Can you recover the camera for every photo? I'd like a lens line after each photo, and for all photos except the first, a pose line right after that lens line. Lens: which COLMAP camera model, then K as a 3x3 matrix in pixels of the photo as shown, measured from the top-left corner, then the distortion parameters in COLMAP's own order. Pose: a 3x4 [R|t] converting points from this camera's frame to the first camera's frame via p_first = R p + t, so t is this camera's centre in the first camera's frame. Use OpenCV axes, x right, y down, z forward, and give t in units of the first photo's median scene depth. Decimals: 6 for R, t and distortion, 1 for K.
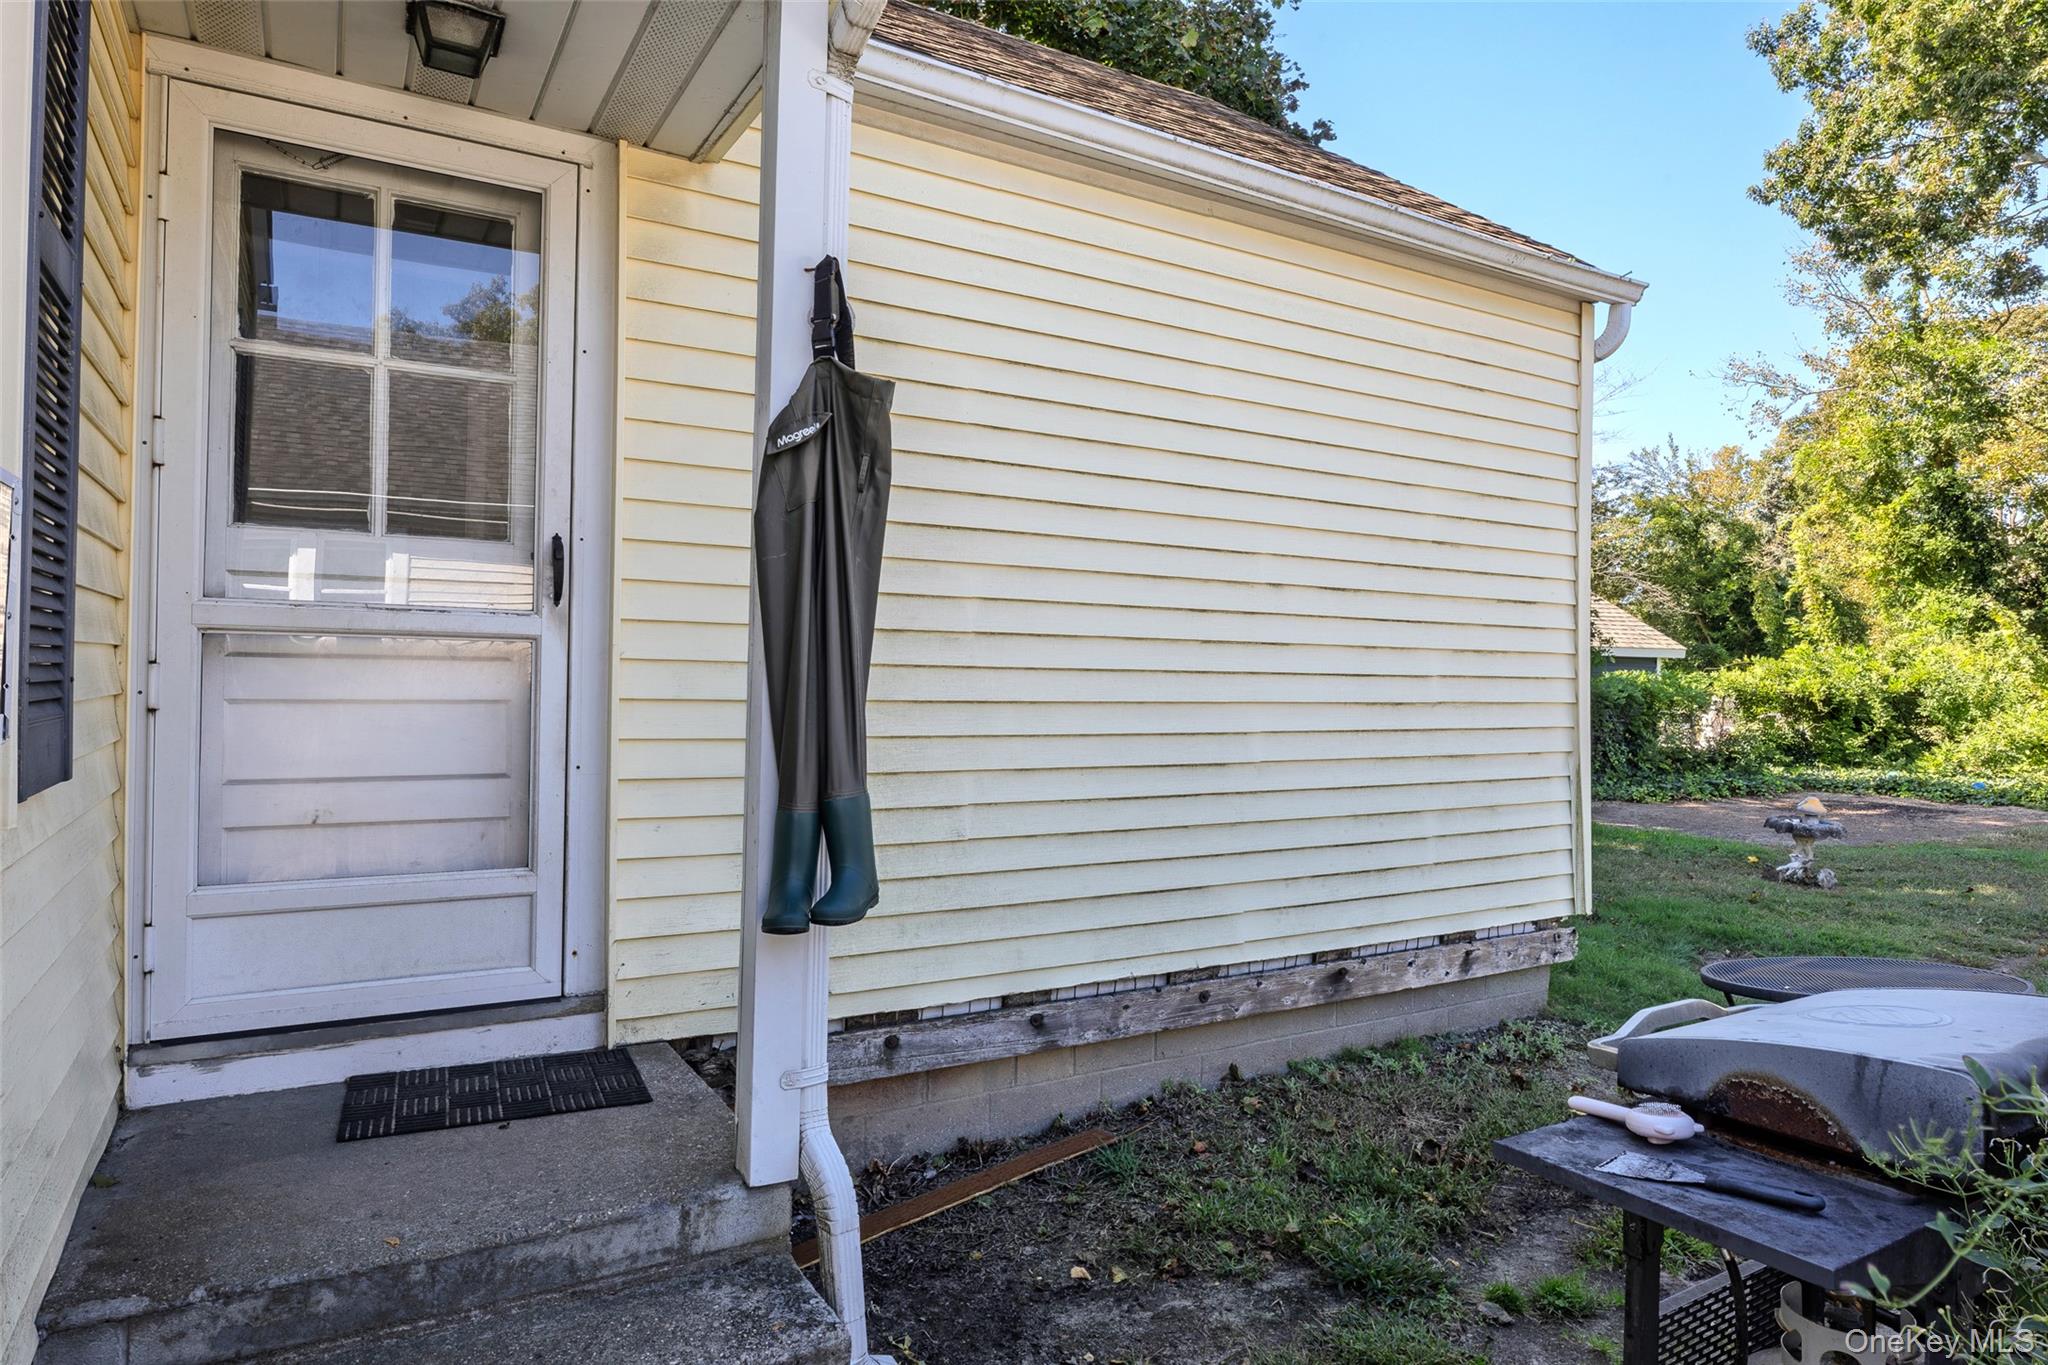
lens RADIAL K [[1191.9, 0, 1016.0], [0, 1191.9, 673.2], [0, 0, 1]] dist [-0.017009, 0.003199]
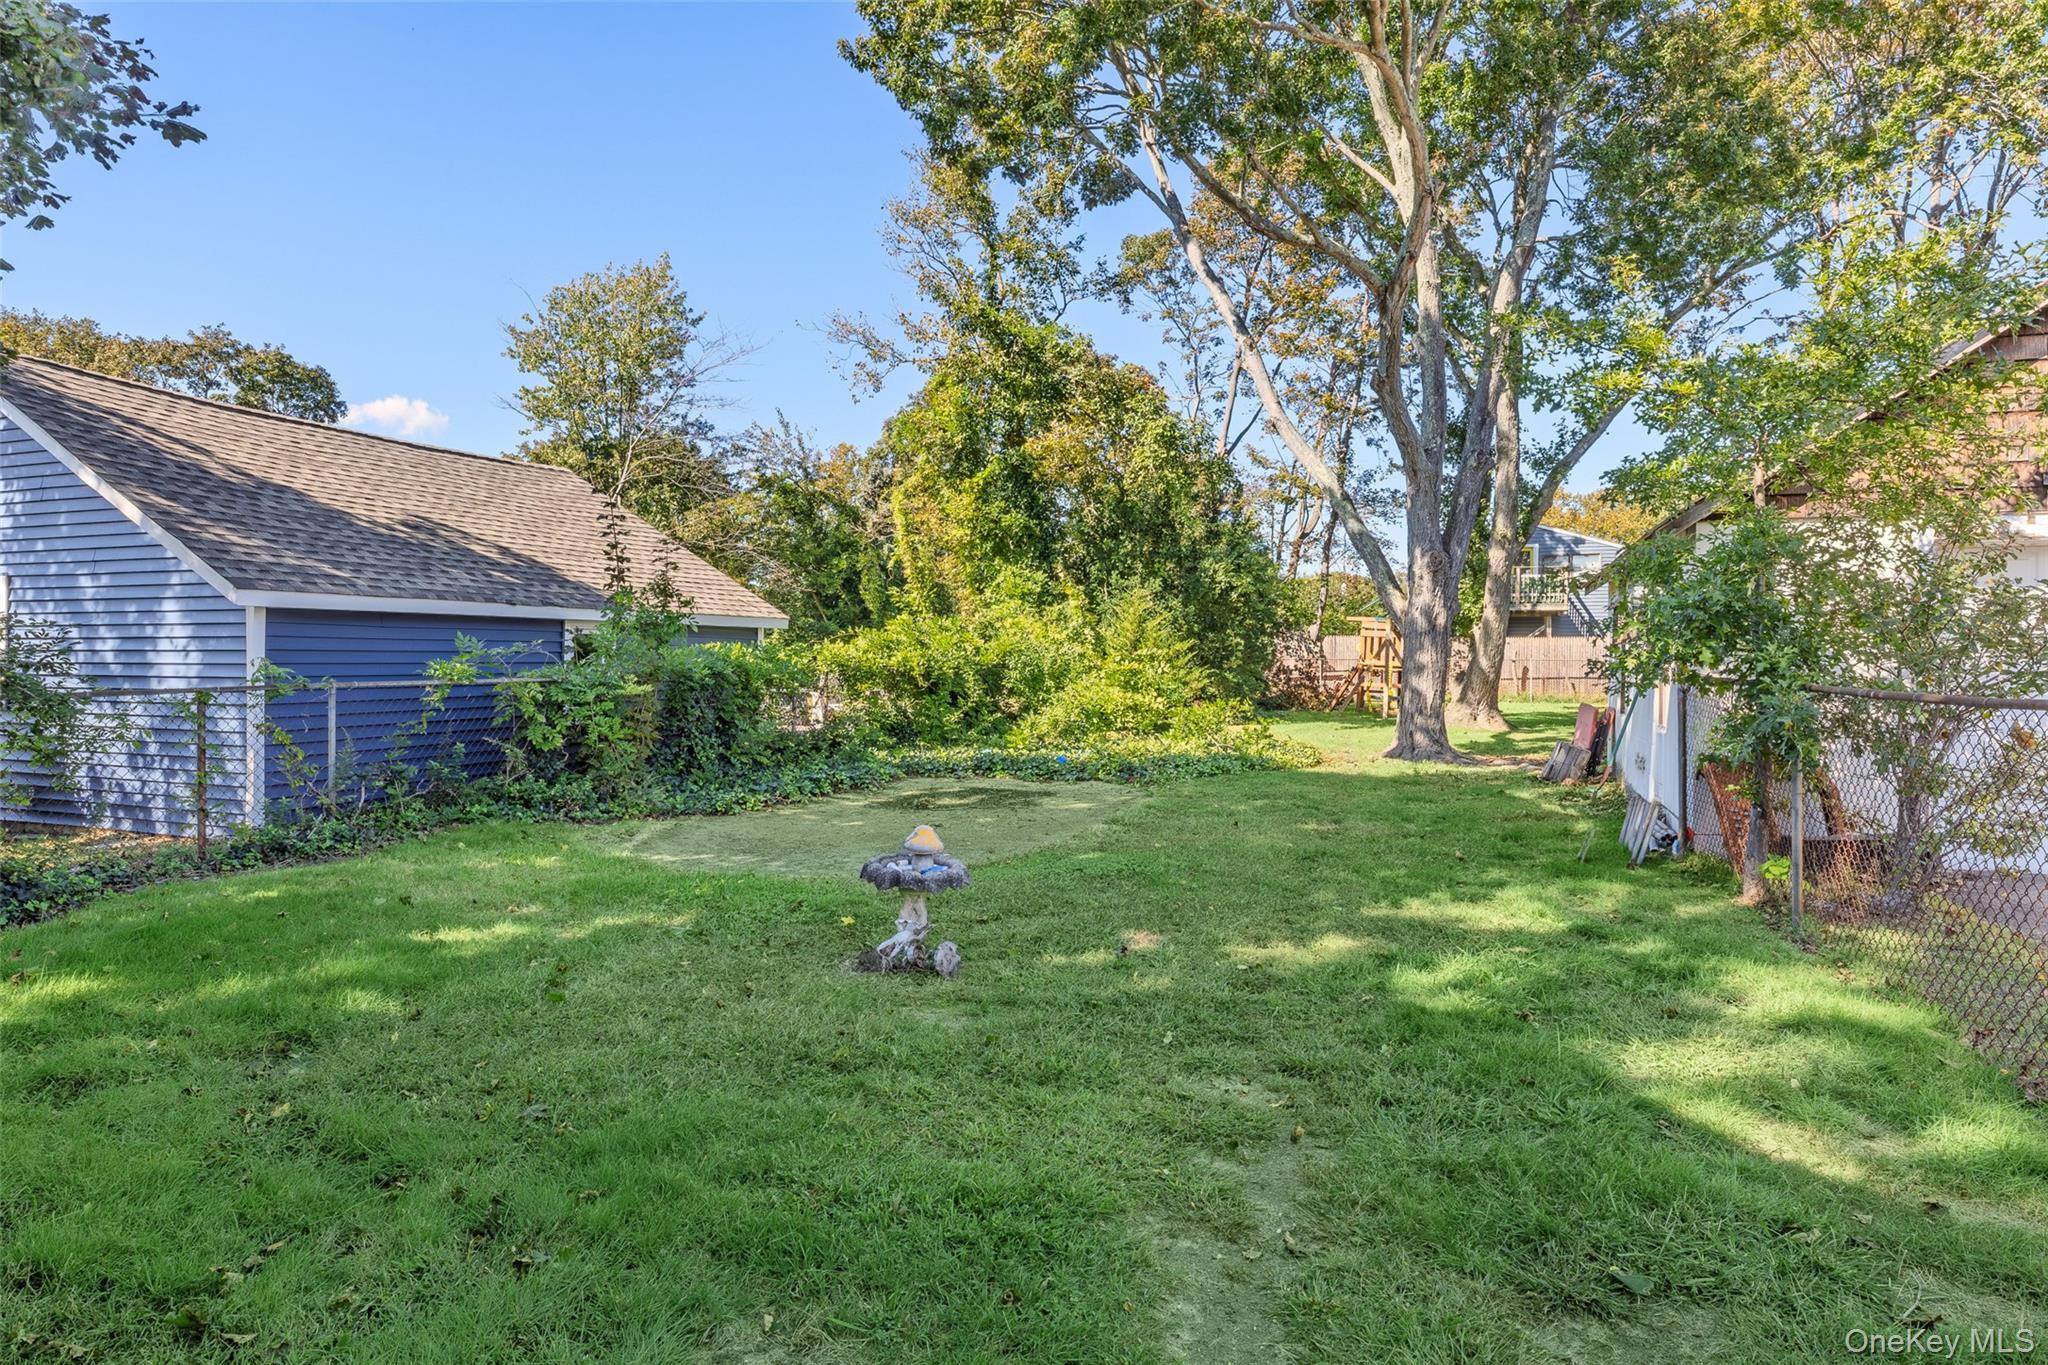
lens RADIAL K [[1191.9, 0, 1016.0], [0, 1191.9, 673.2], [0, 0, 1]] dist [-0.017009, 0.003199]
pose [[0.775773, -0.021371, 0.630650, 0.147238], [0.012088, 0.999746, 0.019009, 0.005123], [-0.630896, -0.007123, 0.775835, 0.225375]]
